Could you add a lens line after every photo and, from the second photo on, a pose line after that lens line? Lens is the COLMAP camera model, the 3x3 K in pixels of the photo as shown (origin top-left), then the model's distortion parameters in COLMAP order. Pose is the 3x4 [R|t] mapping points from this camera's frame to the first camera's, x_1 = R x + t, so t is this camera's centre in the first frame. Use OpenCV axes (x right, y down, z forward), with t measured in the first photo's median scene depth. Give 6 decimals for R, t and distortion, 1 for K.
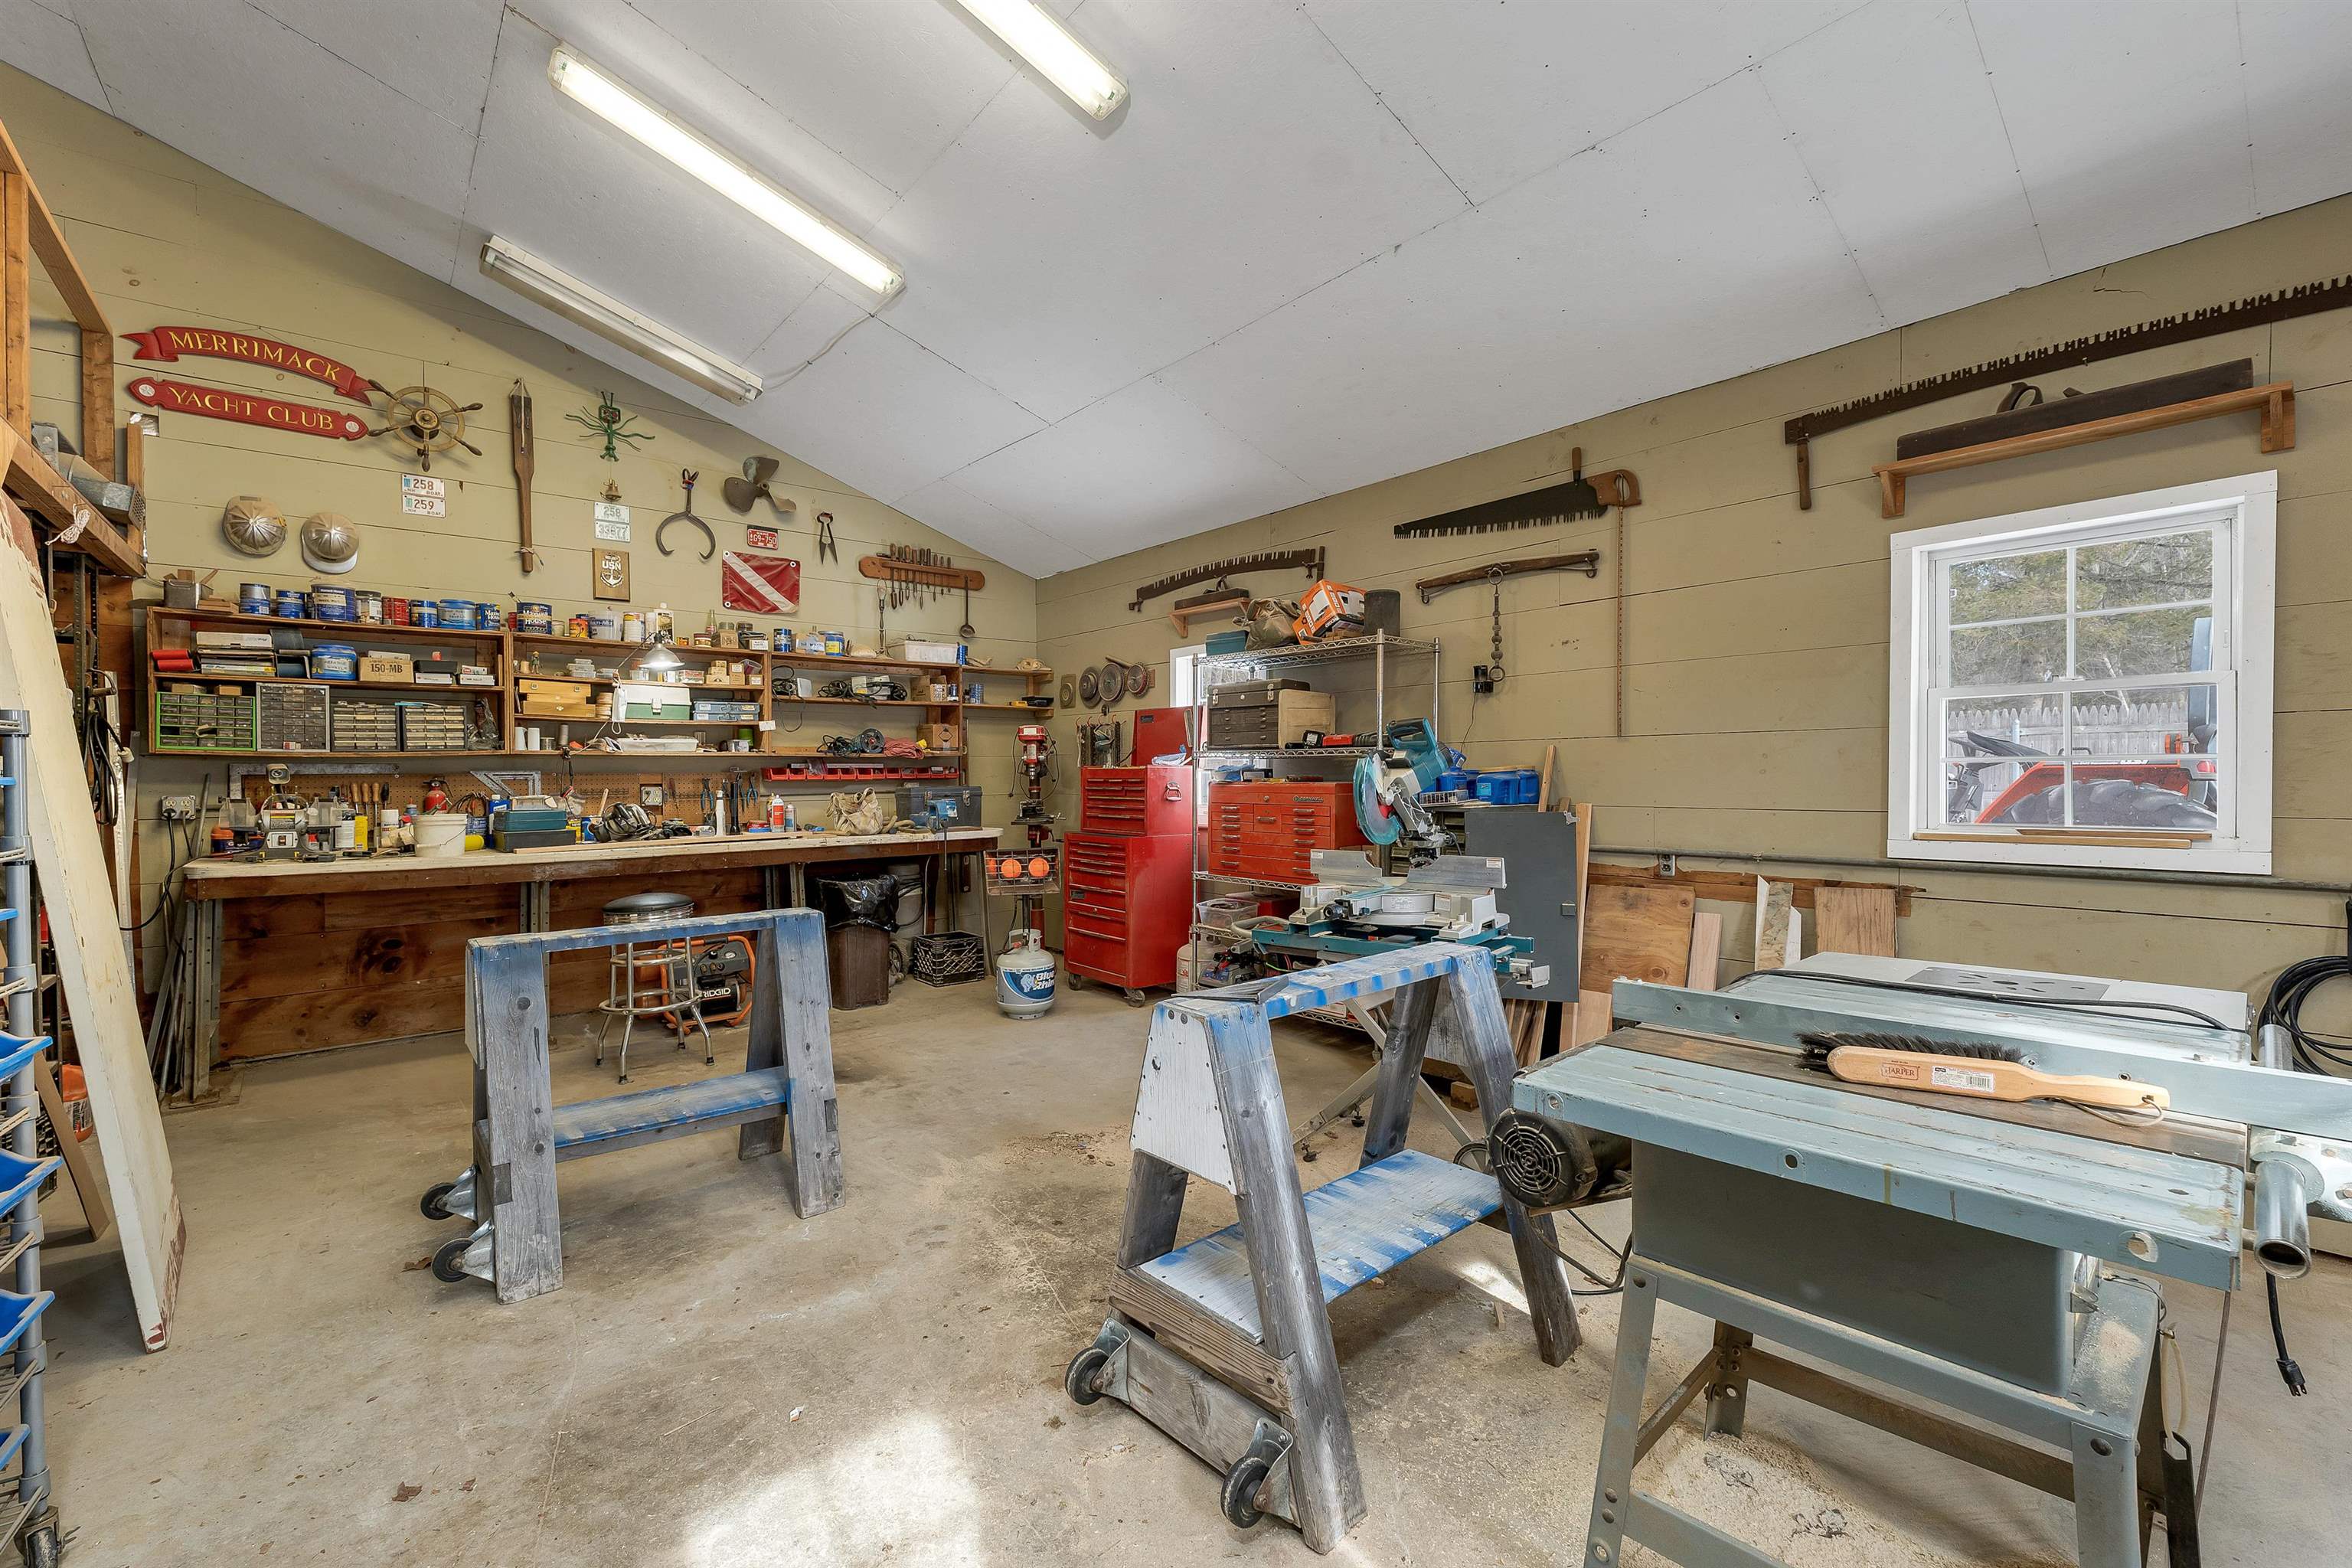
lens RADIAL K [[979.7, 0, 1174.0], [0, 979.7, 783.9], [0, 0, 1]] dist [-0.005156, -0.000214]
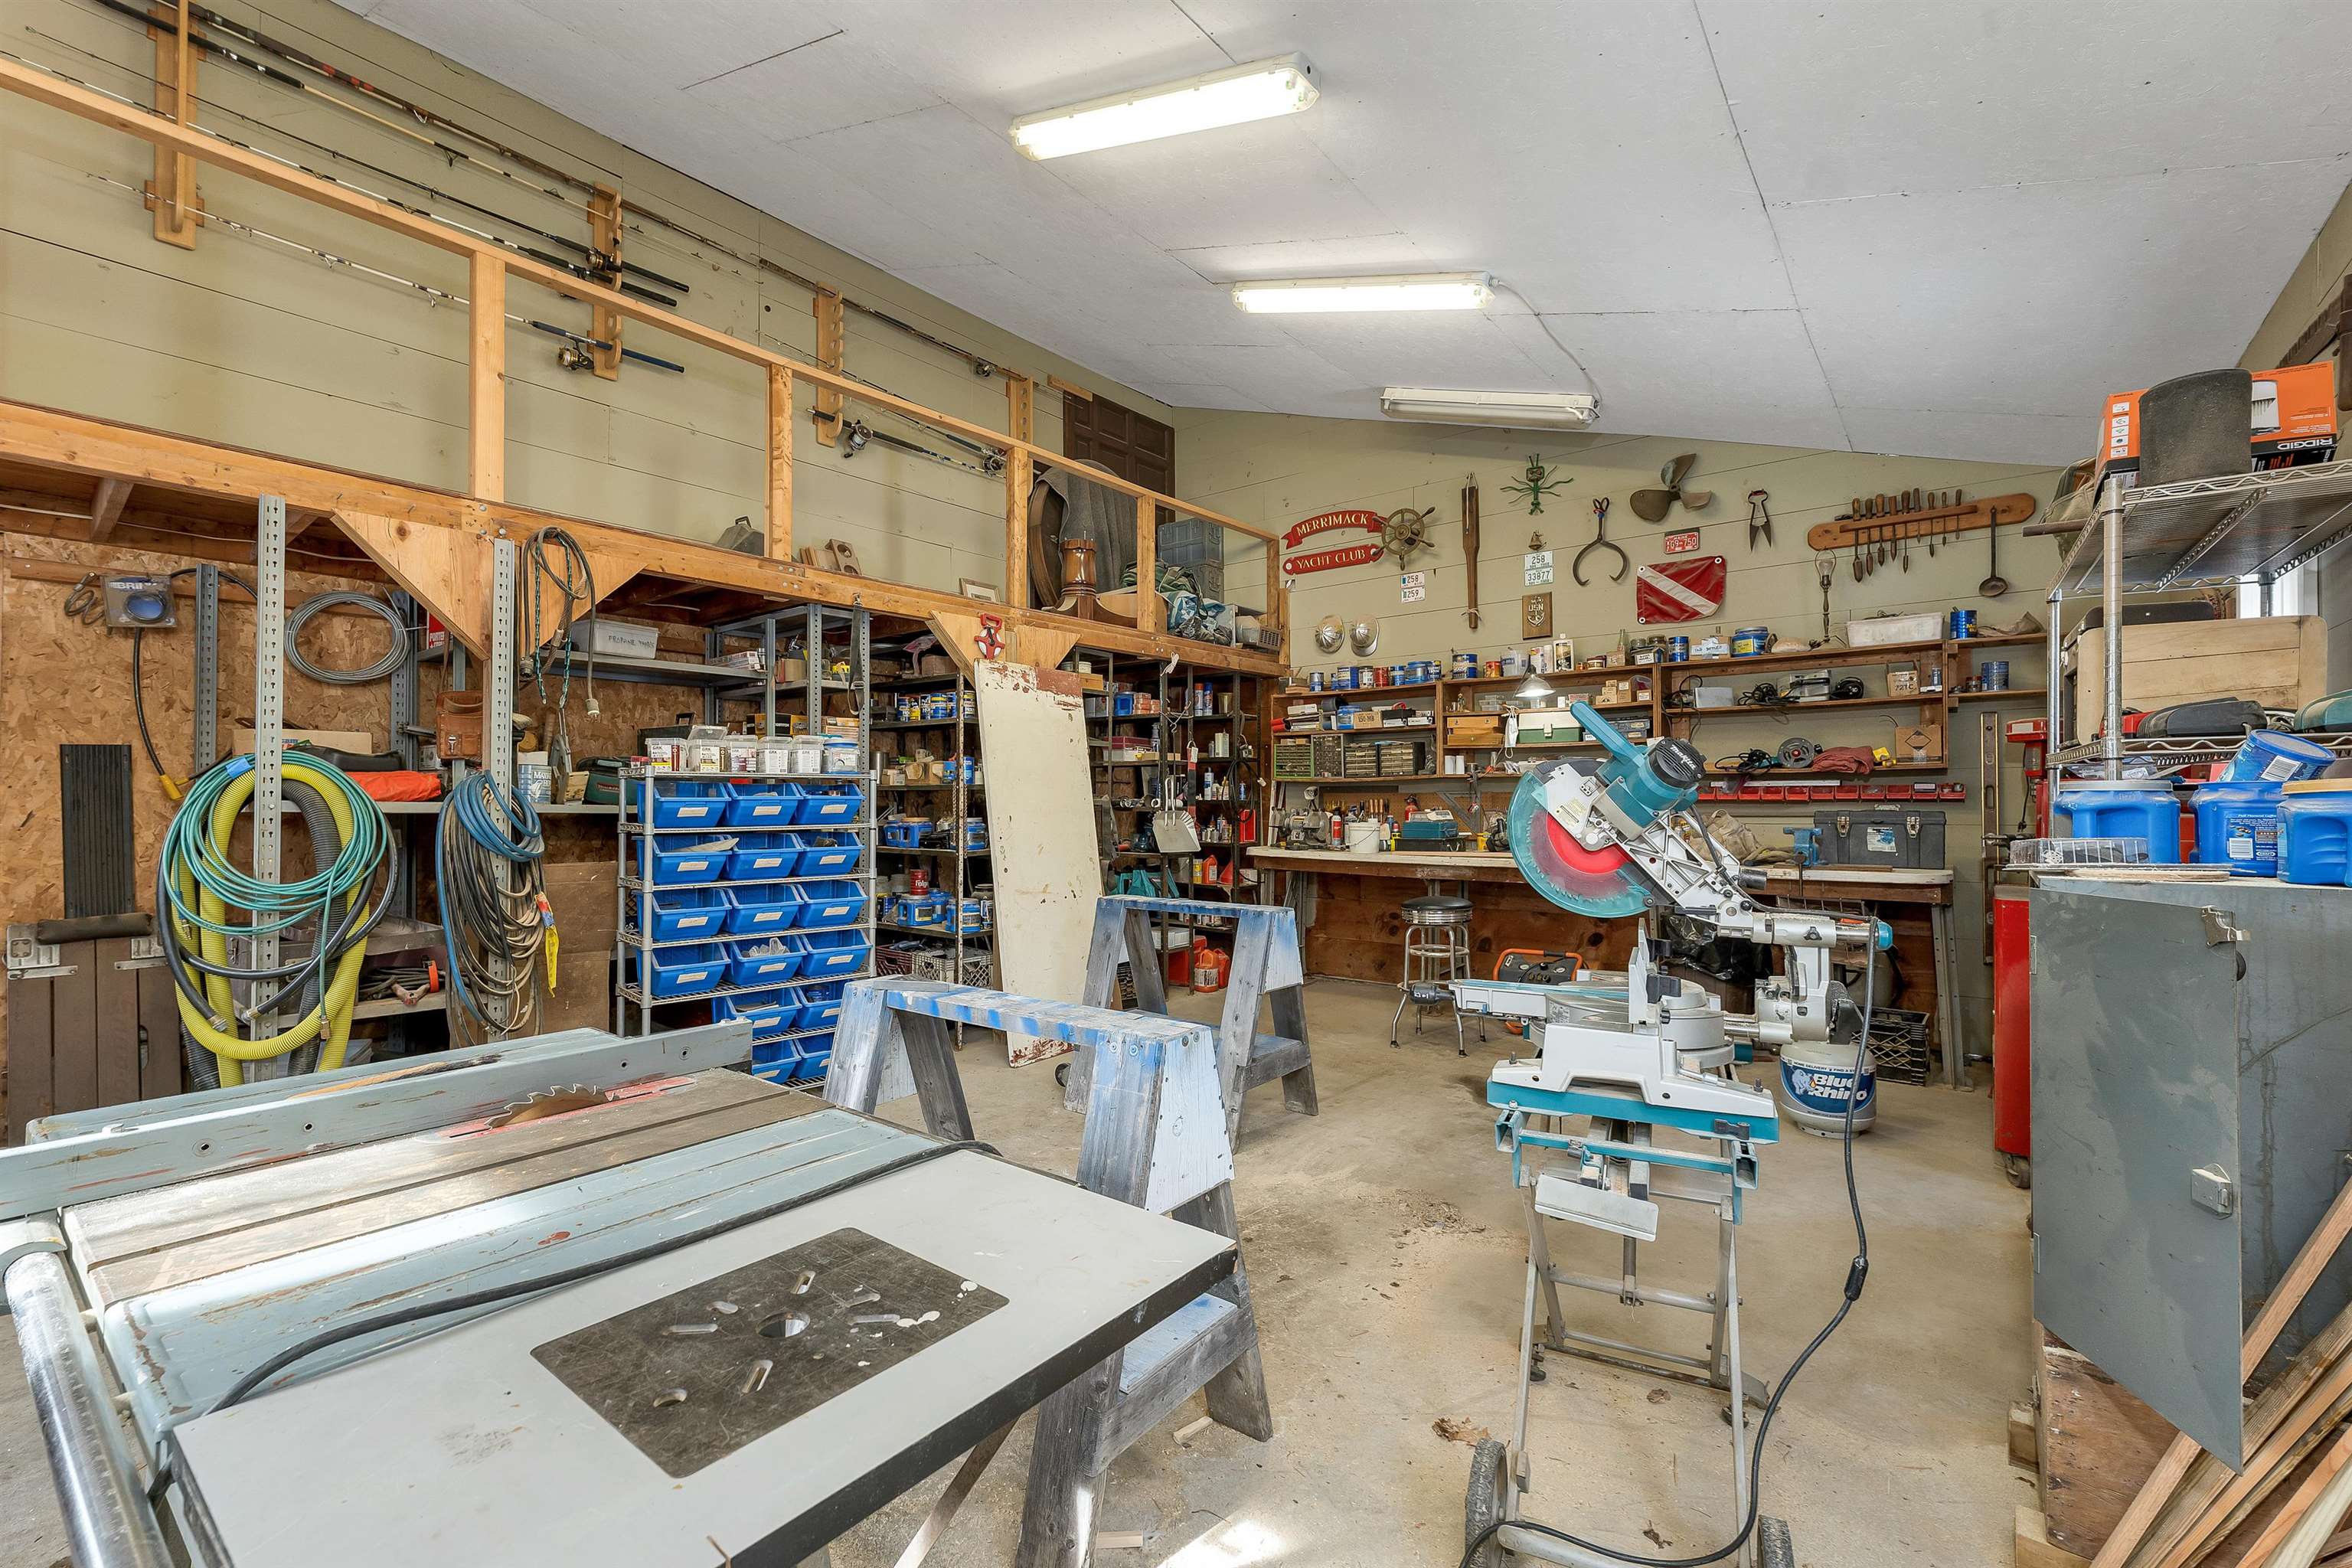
lens RADIAL K [[979.7, 0, 1173.9], [0, 979.7, 786.8], [0, 0, 1]] dist [-0.005156, -0.000214]
pose [[0.184538, -0.004116, -0.982817, 0.504957], [-0.008198, 0.999950, -0.005727, -0.008157], [0.982791, 0.009114, 0.184495, 0.429282]]
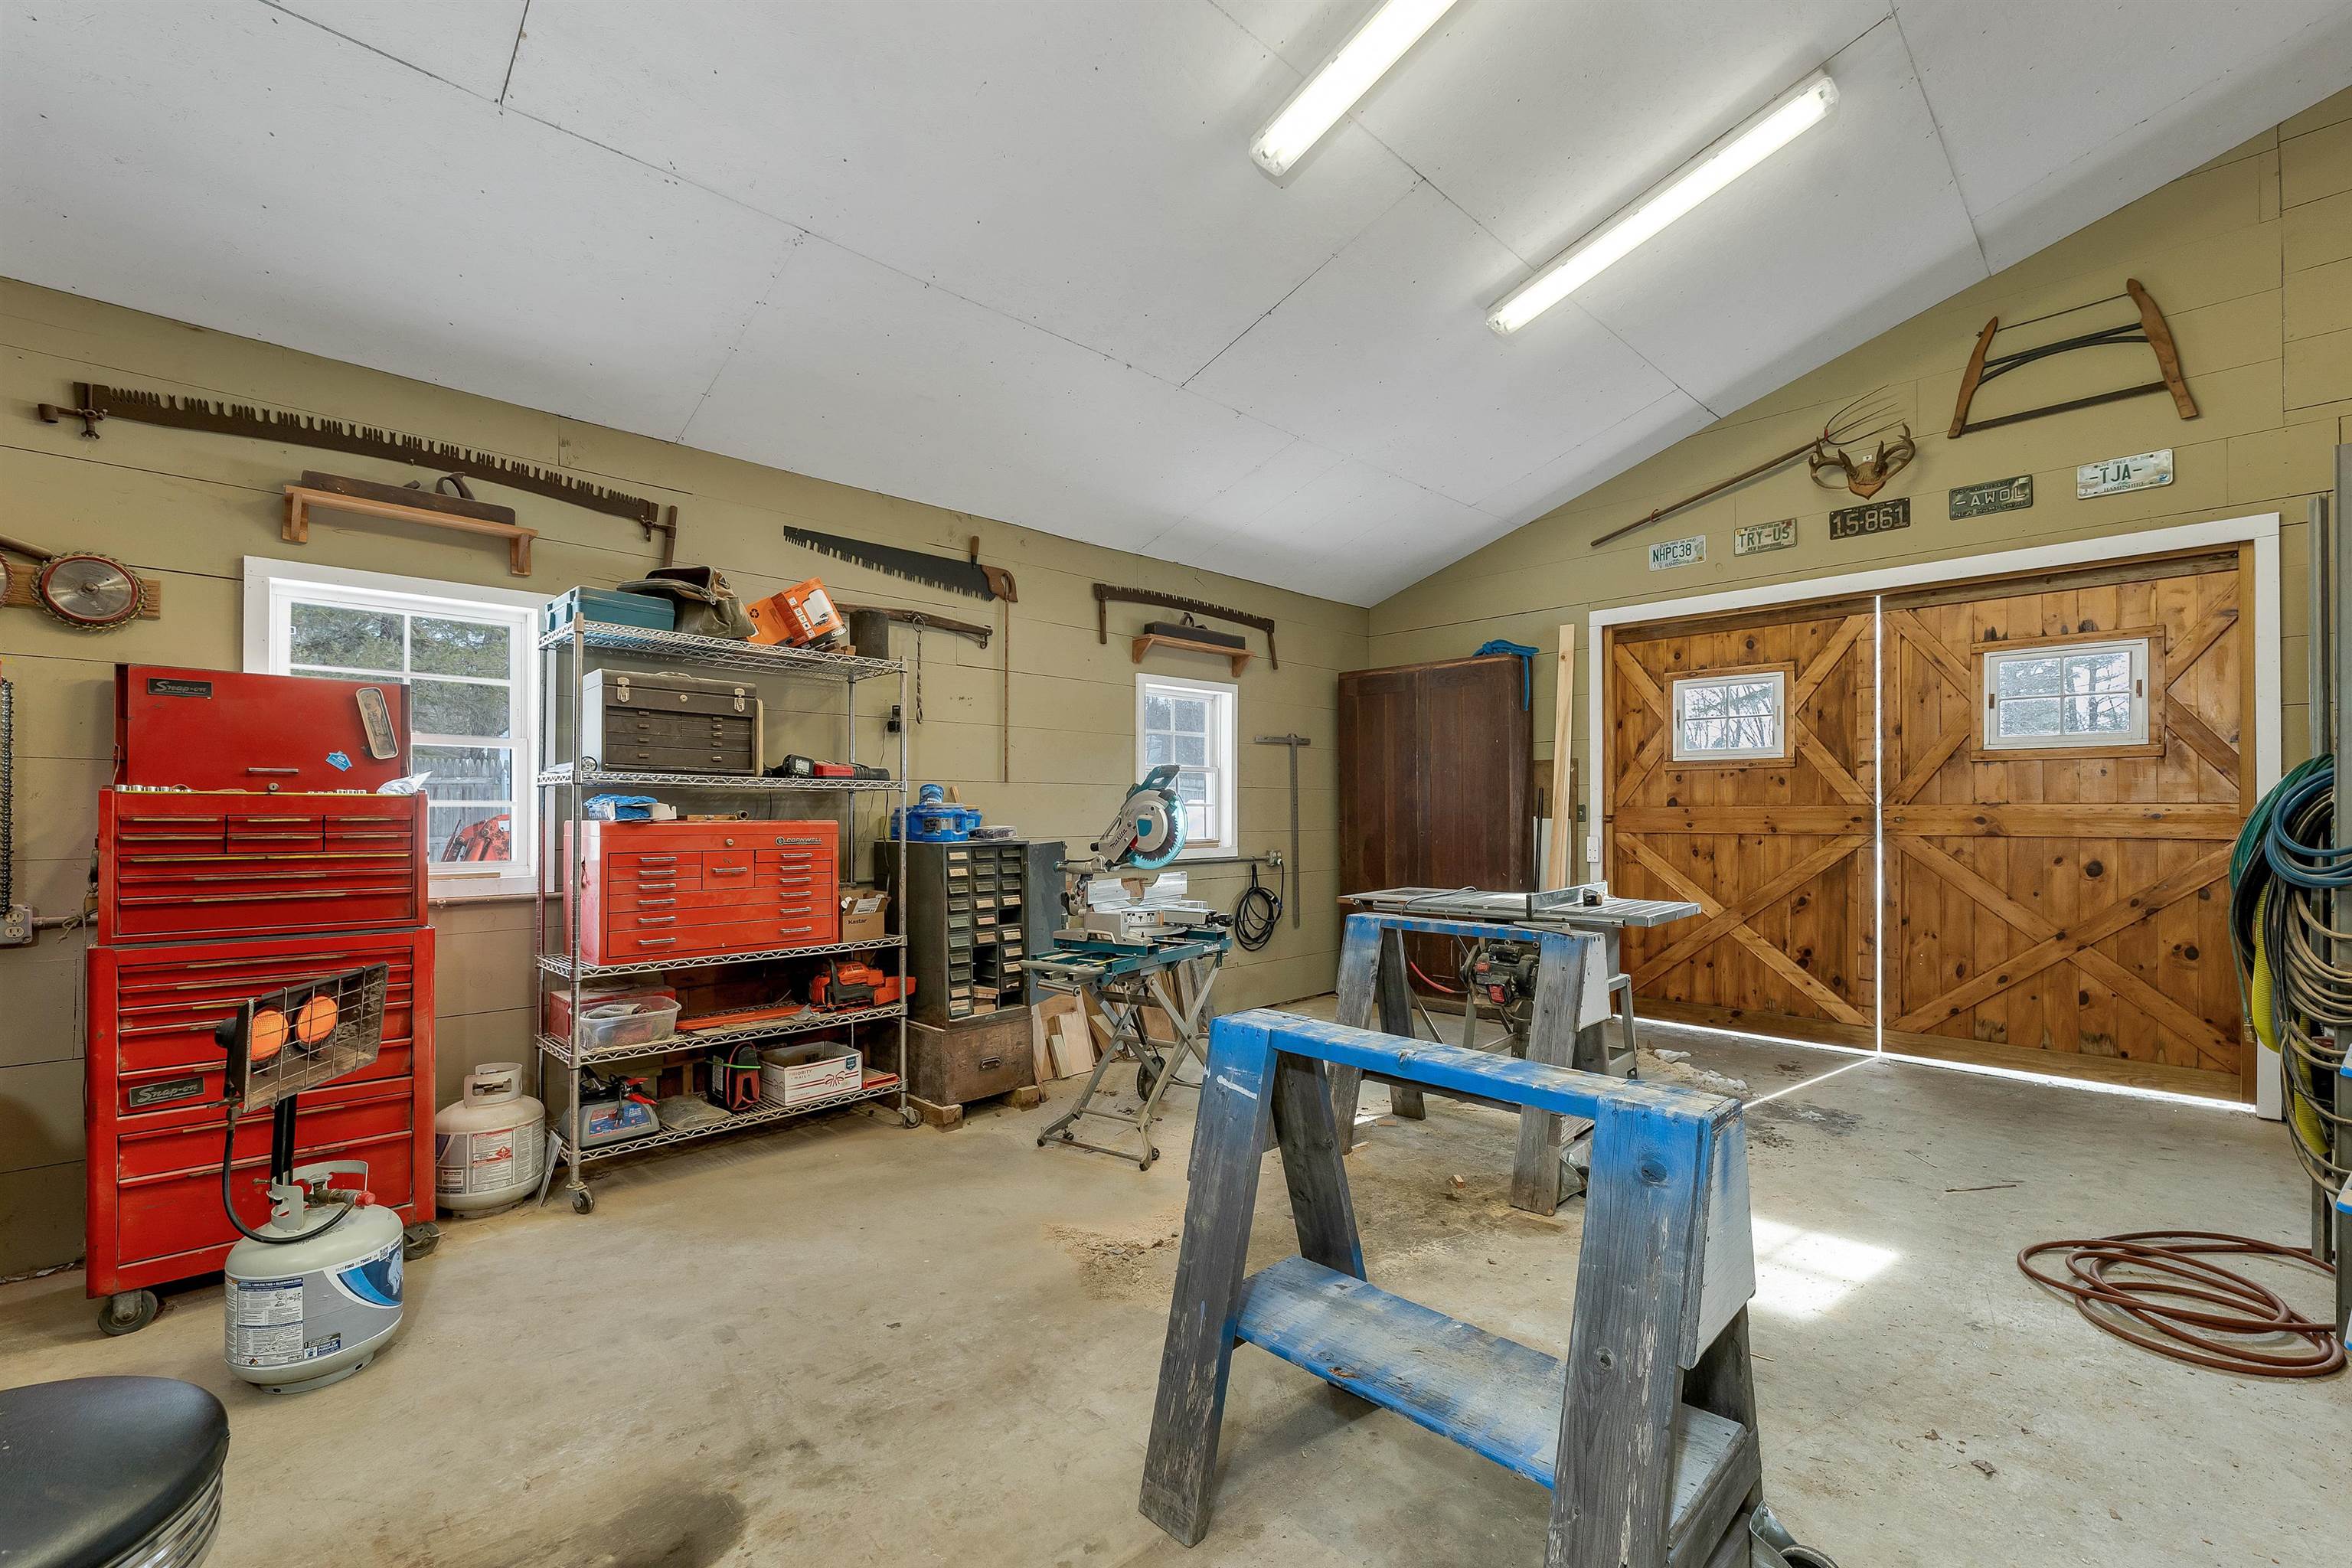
lens RADIAL K [[979.7, 0, 1167.6], [0, 979.7, 817.0], [0, 0, 1]] dist [-0.005156, -0.000214]
pose [[-0.071367, 0.003814, 0.997443, -0.623009], [0.012207, 0.999921, -0.002950, 0.001576], [-0.997375, 0.011965, -0.071408, 0.682274]]
